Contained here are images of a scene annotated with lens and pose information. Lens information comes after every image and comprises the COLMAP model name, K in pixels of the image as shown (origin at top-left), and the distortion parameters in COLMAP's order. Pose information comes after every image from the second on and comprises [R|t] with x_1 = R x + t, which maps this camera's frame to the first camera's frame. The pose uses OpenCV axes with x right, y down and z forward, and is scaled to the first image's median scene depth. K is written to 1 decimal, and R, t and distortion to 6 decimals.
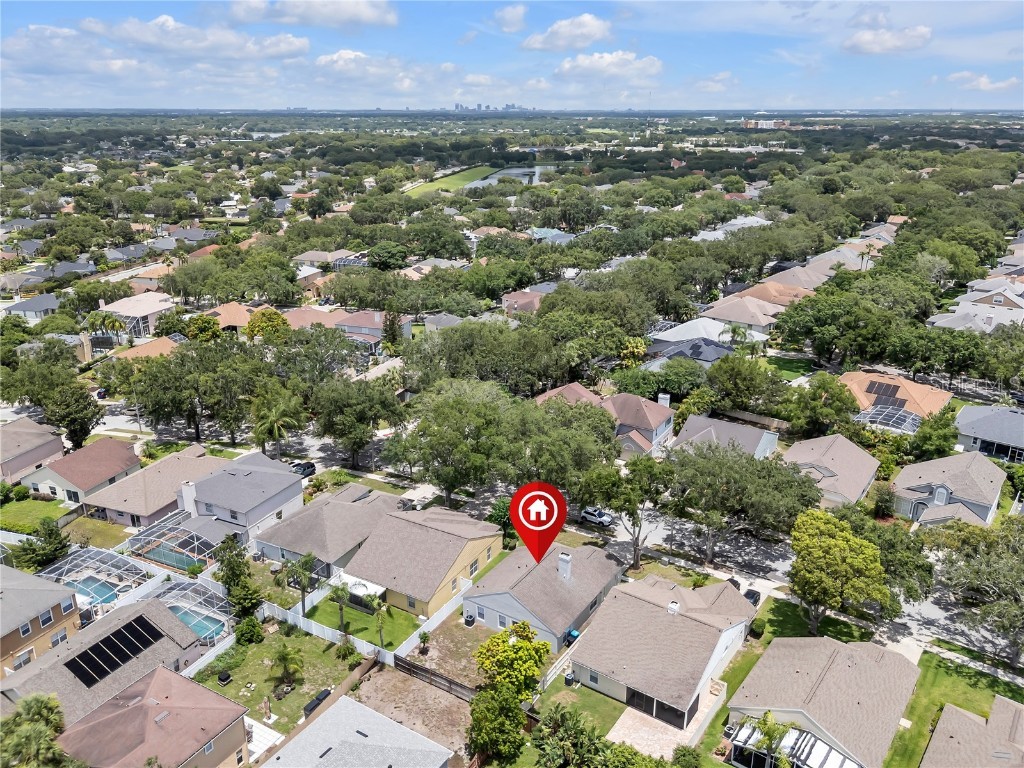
lens RADIAL K [[778.4, 0, 509.5], [0, 778.4, 390.0], [0, 0, 1]] dist [0.070145, -0.079671]
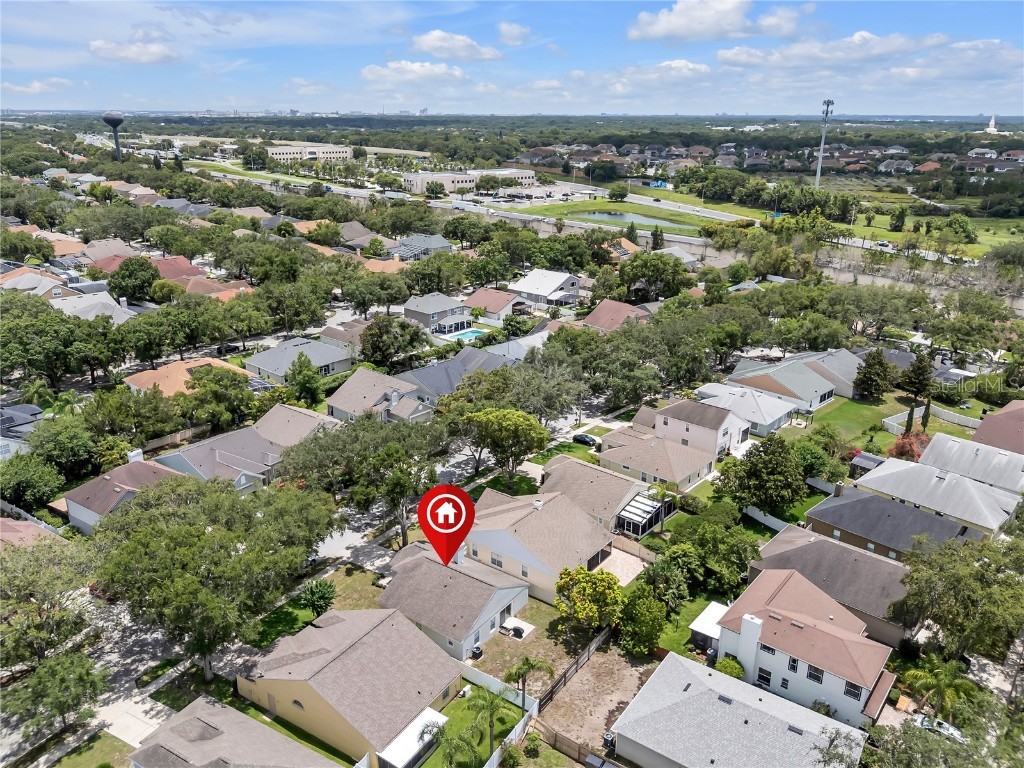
lens RADIAL K [[772.5, 0, 508.3], [0, 772.5, 388.6], [0, 0, 1]] dist [0.062130, -0.062507]
pose [[0.042276, -0.338169, 0.940136, -0.534991], [0.336181, 0.890923, 0.305349, -0.170520], [-0.940848, 0.303147, 0.151351, 0.471915]]
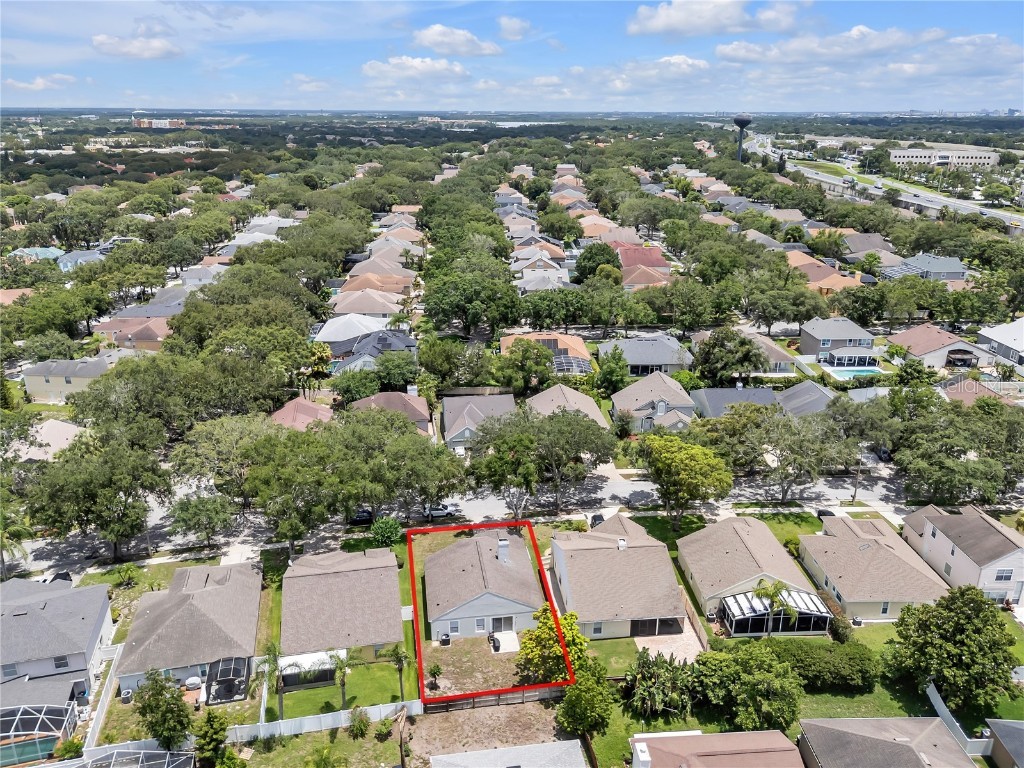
lens RADIAL K [[778.4, 0, 509.5], [0, 778.4, 390.0], [0, 0, 1]] dist [0.070145, -0.079671]
pose [[0.751421, -0.221888, 0.621396, -0.340379], [0.221528, 0.971934, 0.079176, -0.041021], [-0.621524, 0.078162, 0.779486, 0.113942]]
